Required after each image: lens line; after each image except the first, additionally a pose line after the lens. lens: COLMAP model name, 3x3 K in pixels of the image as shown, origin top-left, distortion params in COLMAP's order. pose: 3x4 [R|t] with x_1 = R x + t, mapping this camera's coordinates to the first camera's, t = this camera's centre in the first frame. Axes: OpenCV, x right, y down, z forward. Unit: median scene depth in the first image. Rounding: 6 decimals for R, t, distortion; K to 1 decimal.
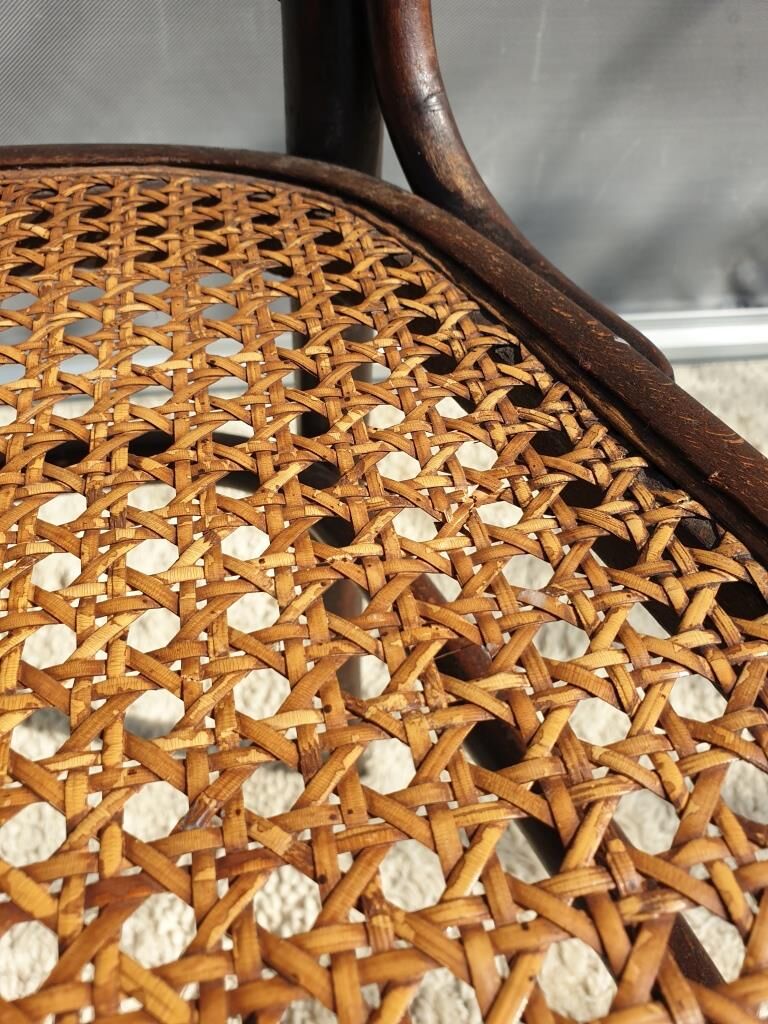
lens RADIAL K [[808.7, 0, 388.4], [0, 808.7, 512.5], [0, 0, 1]] dist [0.017981, 0.008704]
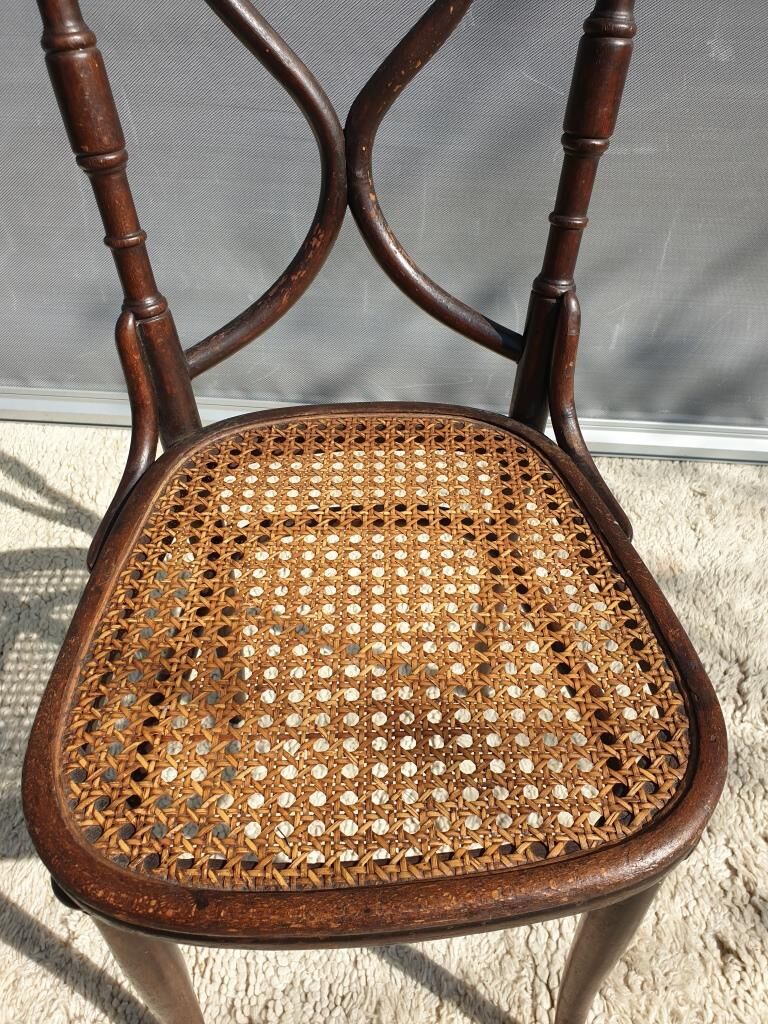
lens RADIAL K [[808.7, 0, 393.1], [0, 808.7, 493.5], [0, 0, 1]] dist [0.017981, 0.008704]
pose [[0.980292, 0.137089, -0.142251, -0.136856], [-0.141488, 0.989712, -0.021237, -0.145498], [0.137876, 0.040945, 0.989603, -2.401096]]
